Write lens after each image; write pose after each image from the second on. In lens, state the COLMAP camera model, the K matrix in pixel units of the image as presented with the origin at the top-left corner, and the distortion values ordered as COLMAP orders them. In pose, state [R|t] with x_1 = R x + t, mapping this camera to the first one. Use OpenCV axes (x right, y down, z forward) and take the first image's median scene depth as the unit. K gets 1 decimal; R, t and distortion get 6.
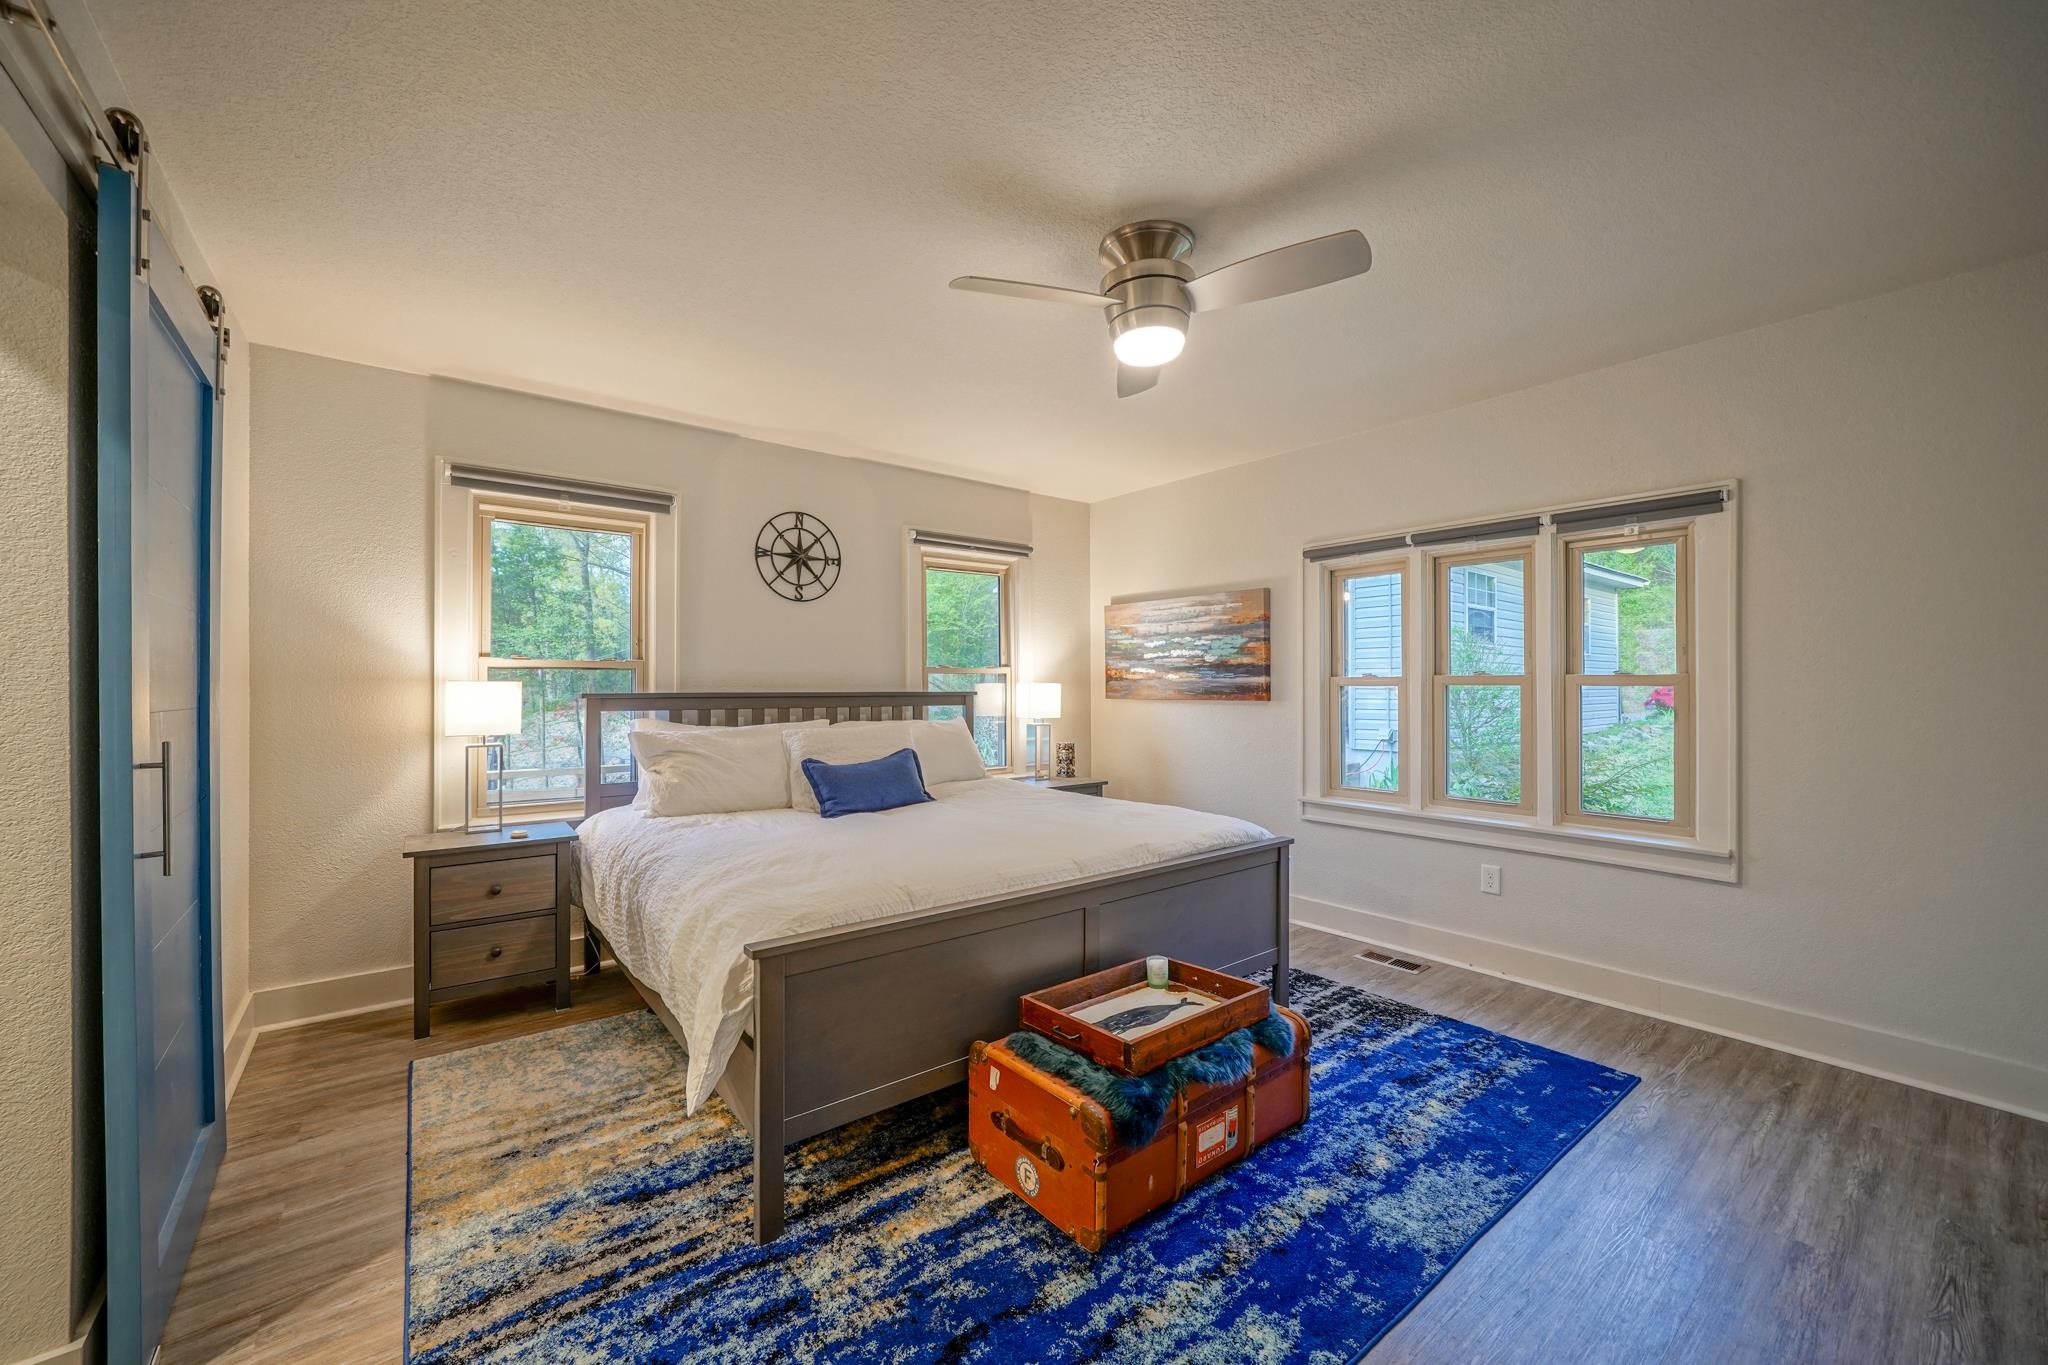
lens RADIAL K [[792.3, 0, 1007.6], [0, 792.3, 679.7], [0, 0, 1]] dist [-0.007223, -0.000324]
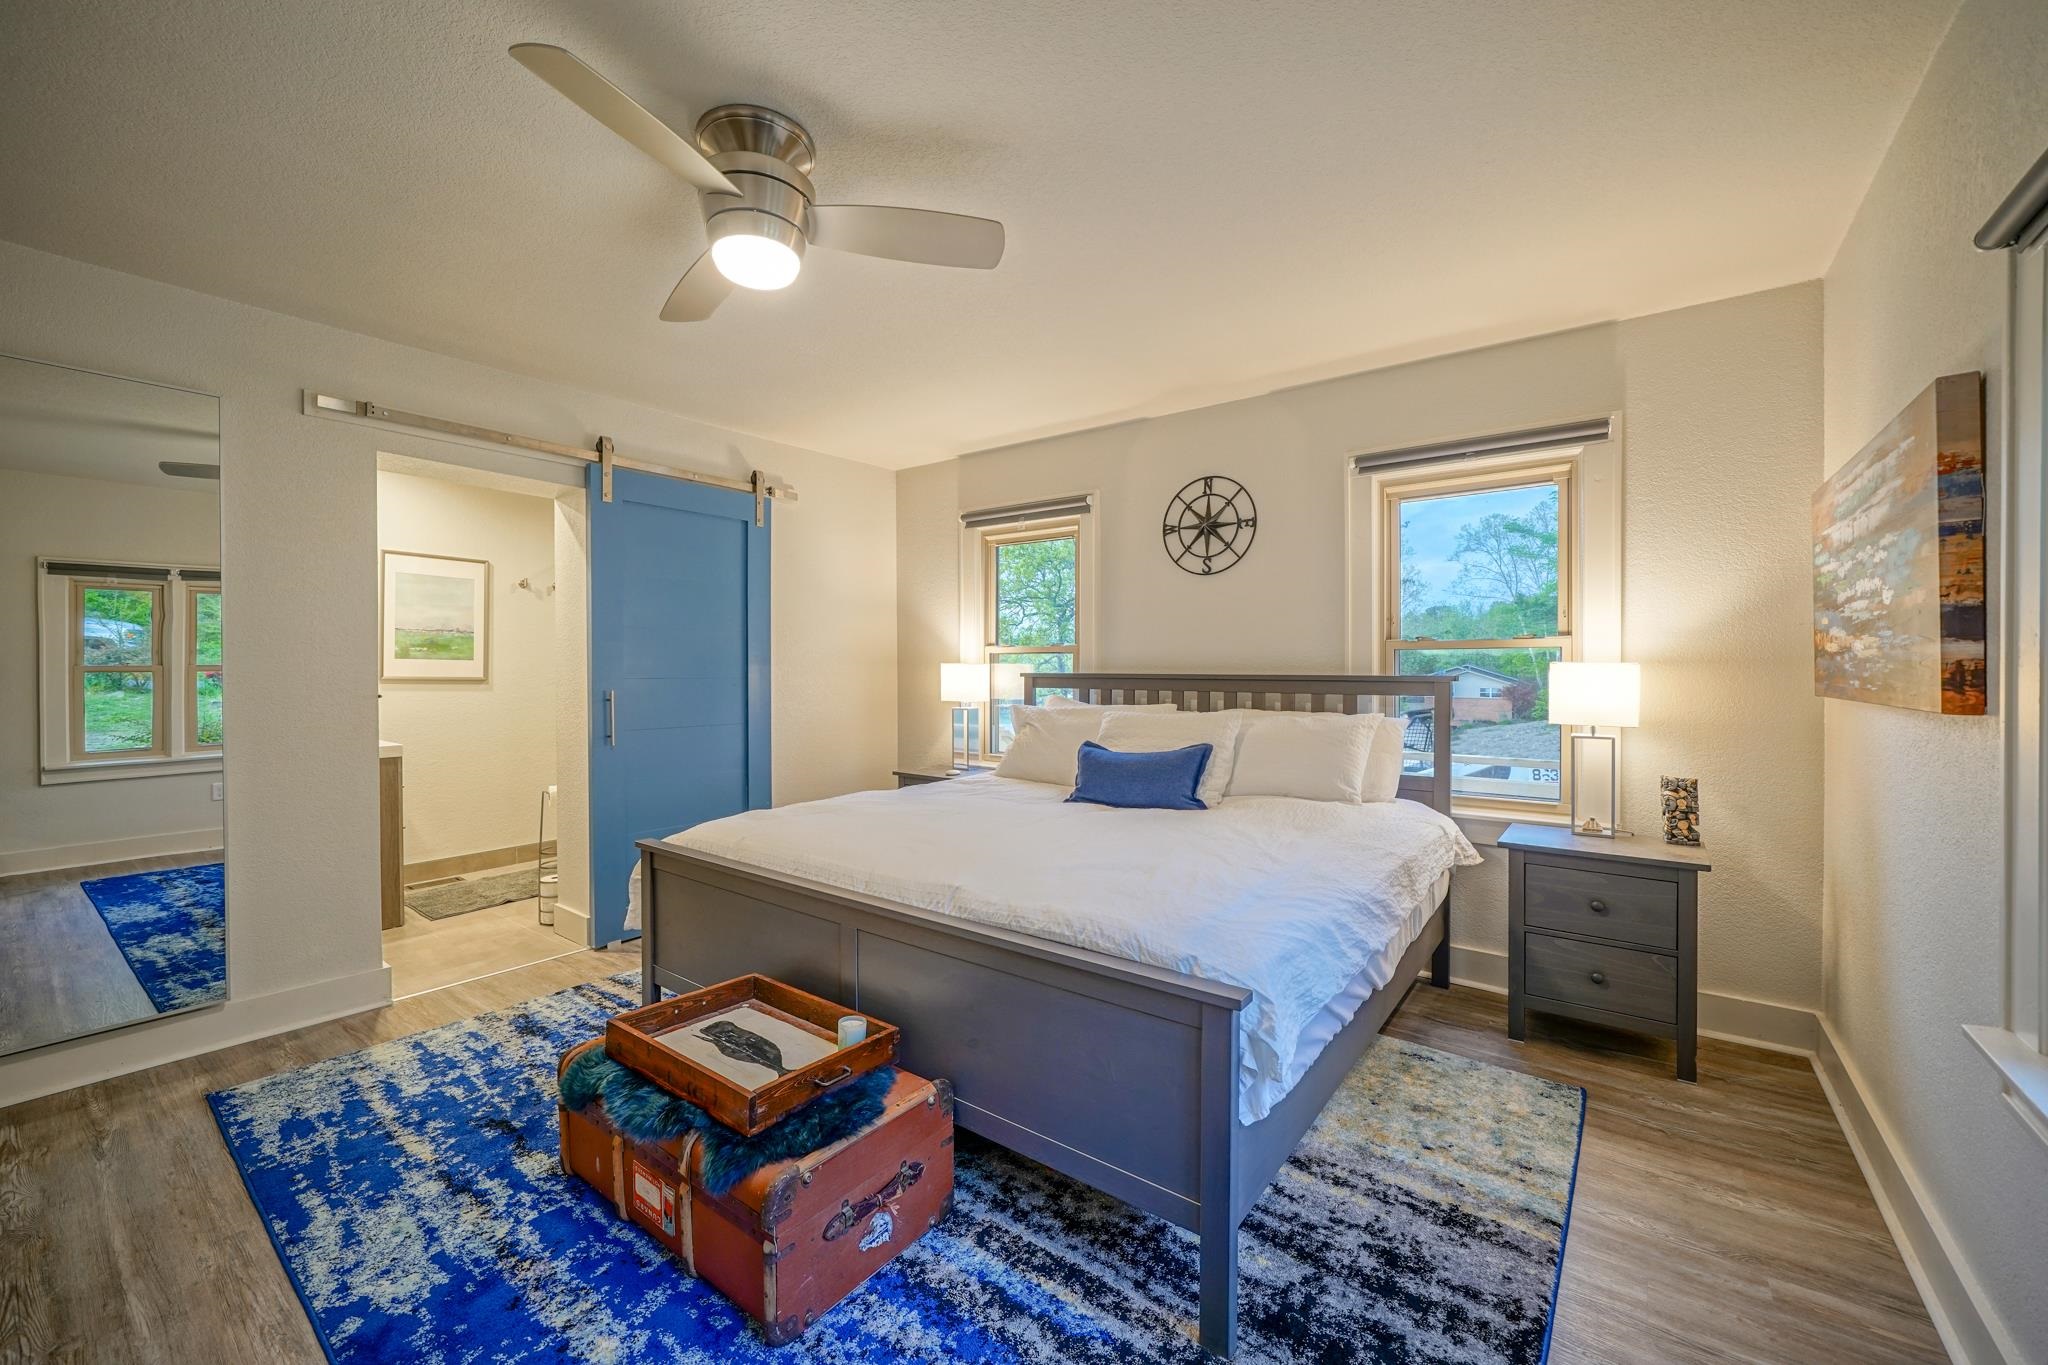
lens RADIAL K [[792.3, 0, 1027.4], [0, 792.3, 674.9], [0, 0, 1]] dist [-0.007223, -0.000324]
pose [[0.264724, 0.007960, -0.964291, 0.586128], [0.005107, 0.999940, 0.009656, 0.006823], [0.964311, -0.007481, 0.264668, 0.580331]]
